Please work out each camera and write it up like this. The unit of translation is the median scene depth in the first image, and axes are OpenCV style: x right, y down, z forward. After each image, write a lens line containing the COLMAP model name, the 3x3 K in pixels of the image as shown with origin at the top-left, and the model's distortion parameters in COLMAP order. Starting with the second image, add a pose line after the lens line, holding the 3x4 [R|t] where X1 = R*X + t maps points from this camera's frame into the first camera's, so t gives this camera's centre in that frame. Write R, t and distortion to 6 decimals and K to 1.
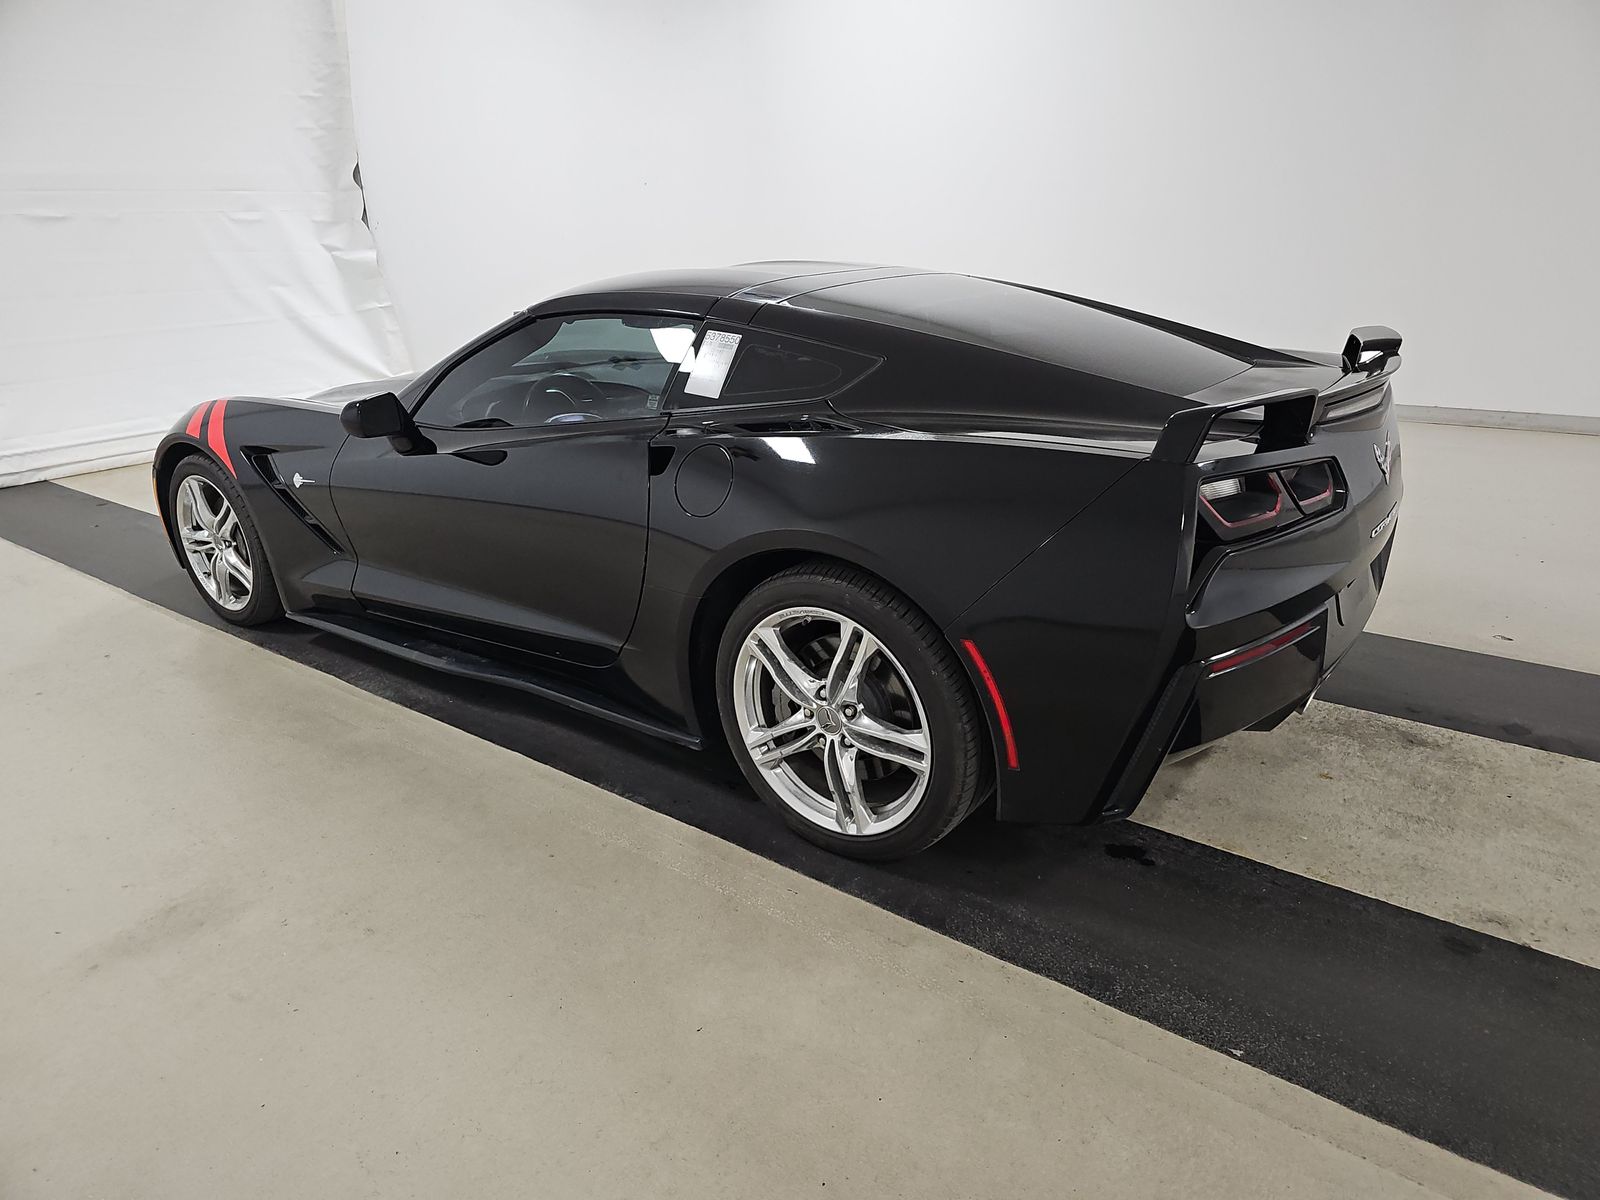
lens RADIAL K [[1067.0, 0, 779.2], [0, 1067.0, 605.6], [0, 0, 1]] dist [0.023804, 0.000460]
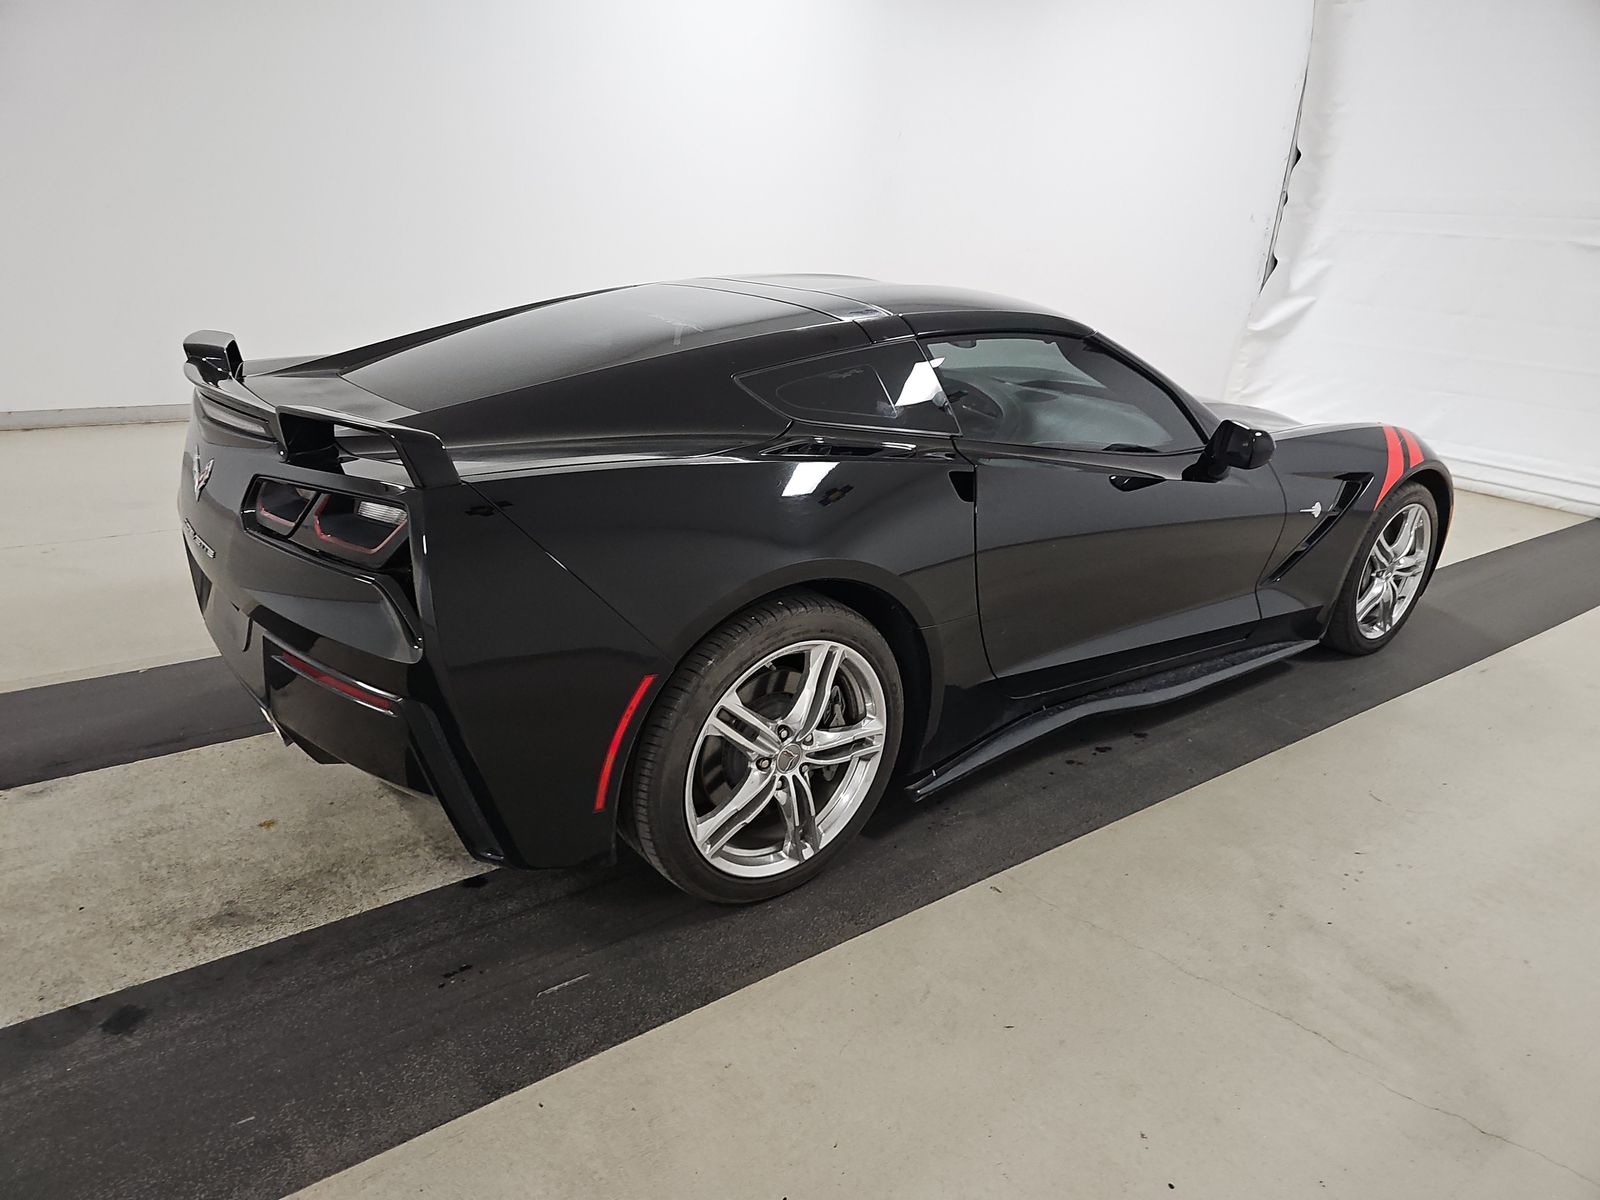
lens RADIAL K [[1034.4, 0, 800.0], [0, 1034.4, 600.0], [0, 0, 1]] dist [0.020646, -0.001631]
pose [[-0.241695, 0.352522, -0.904053, 1.137183], [-0.377942, 0.823902, 0.422310, -0.551249], [0.893724, 0.443750, -0.065900, 1.379552]]
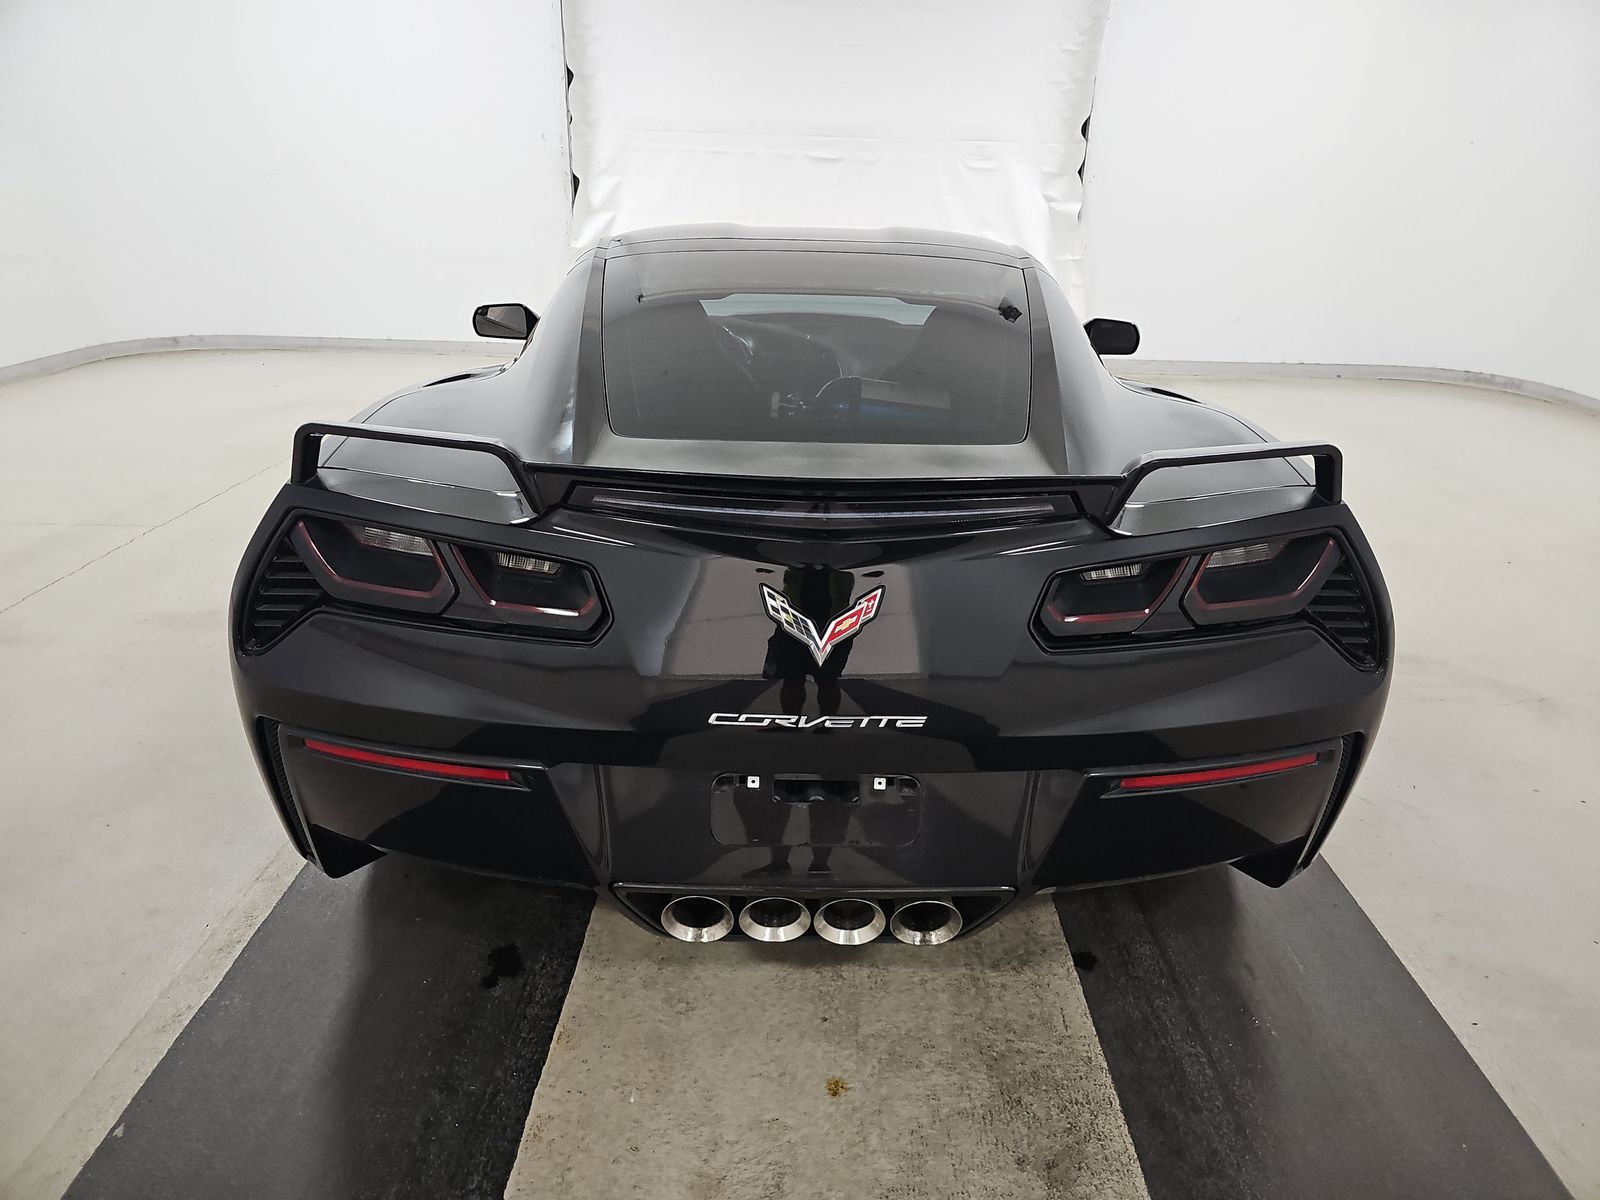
lens RADIAL K [[1034.4, 0, 800.0], [0, 1034.4, 600.0], [0, 0, 1]] dist [0.020646, -0.001631]
pose [[0.612197, 0.342227, -0.712808, 0.834156], [-0.312500, 0.932812, 0.179462, -0.215289], [0.726332, 0.112886, 0.678011, 0.530796]]
